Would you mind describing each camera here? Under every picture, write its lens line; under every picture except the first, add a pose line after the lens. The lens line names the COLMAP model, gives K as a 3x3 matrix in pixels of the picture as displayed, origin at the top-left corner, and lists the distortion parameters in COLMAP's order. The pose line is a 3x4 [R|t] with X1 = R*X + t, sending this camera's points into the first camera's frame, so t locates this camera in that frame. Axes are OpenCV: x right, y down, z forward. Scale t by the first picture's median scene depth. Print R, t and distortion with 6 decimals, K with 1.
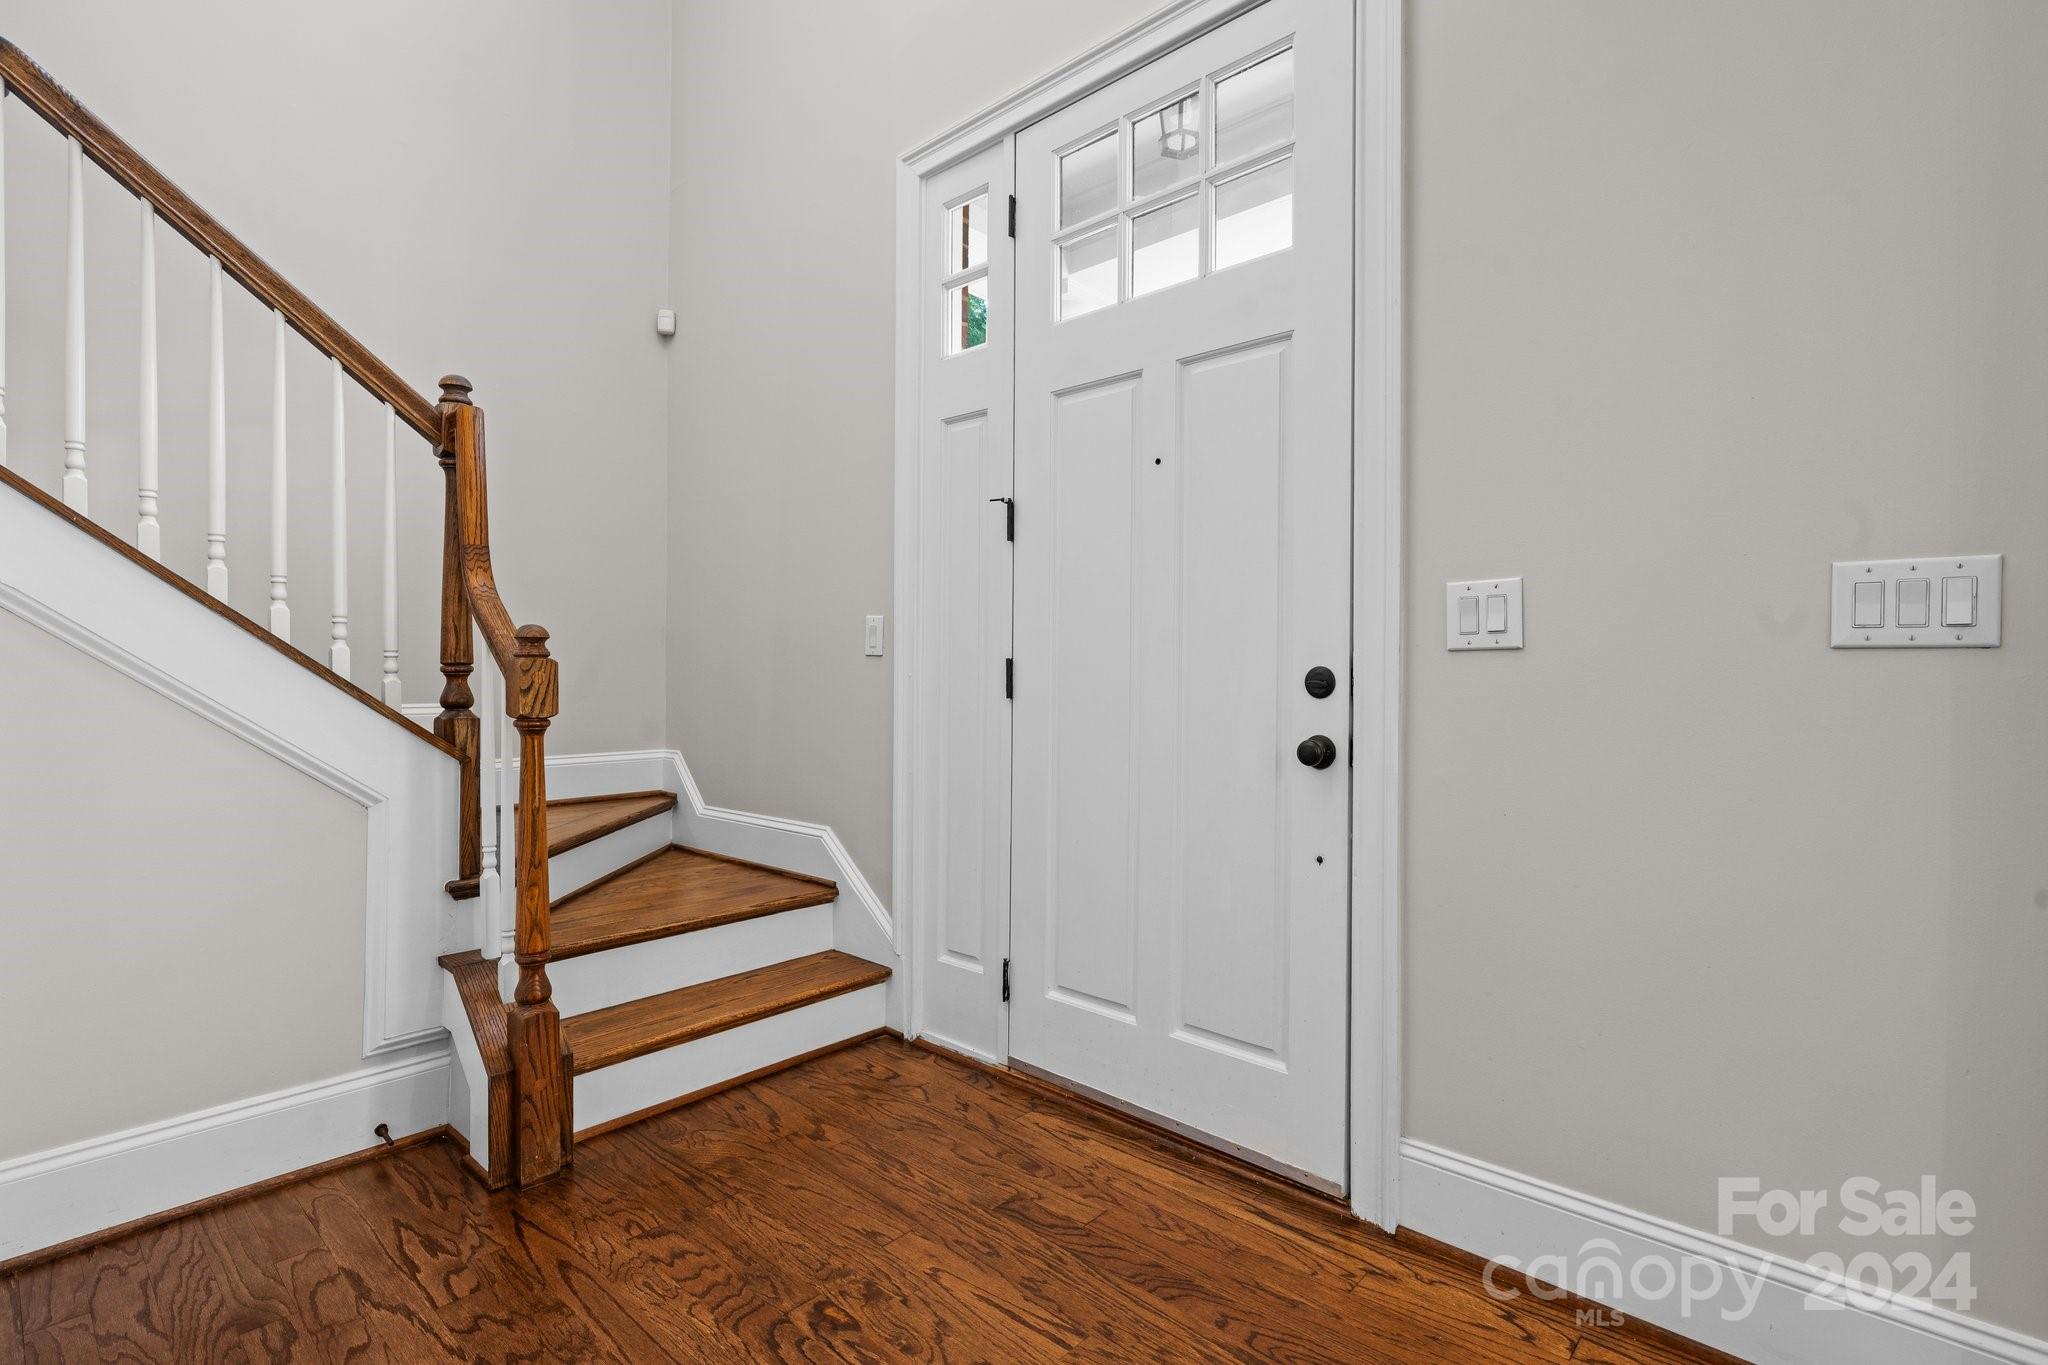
lens RADIAL K [[976.3, 0, 1010.8], [0, 976.3, 677.8], [0, 0, 1]] dist [0.000571, 0.000144]
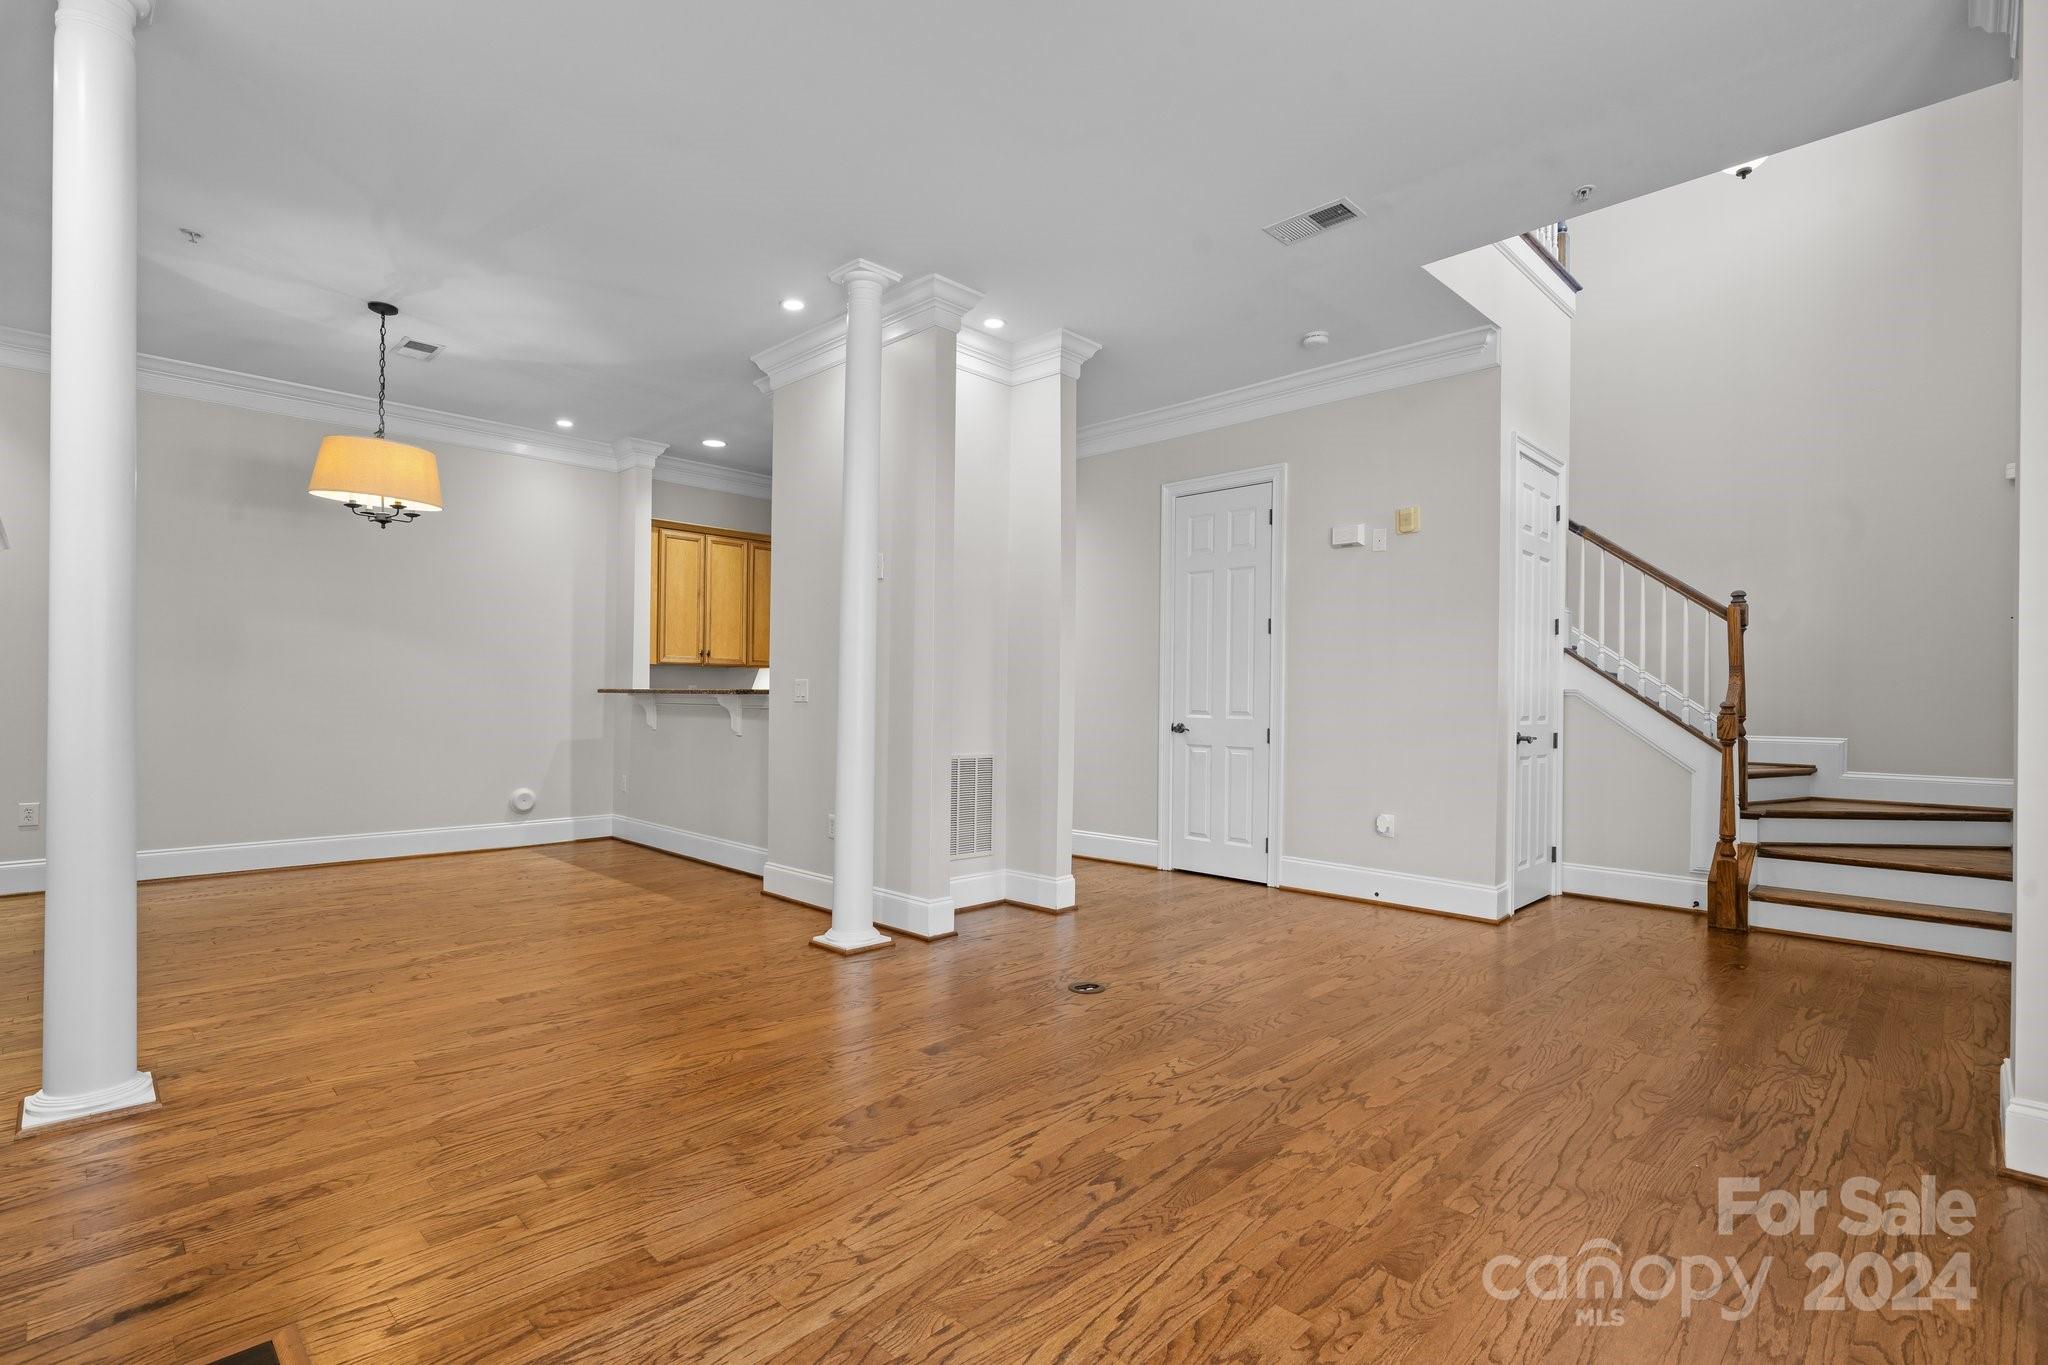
lens RADIAL K [[953.0, 0, 1026.9], [0, 953.0, 690.9], [0, 0, 1]] dist [-0.000033, -0.000177]
pose [[-0.024285, -0.014052, -0.999606, 1.736501], [-0.016114, 0.999777, -0.013663, -0.018629], [0.999575, 0.015776, -0.024506, -0.621349]]
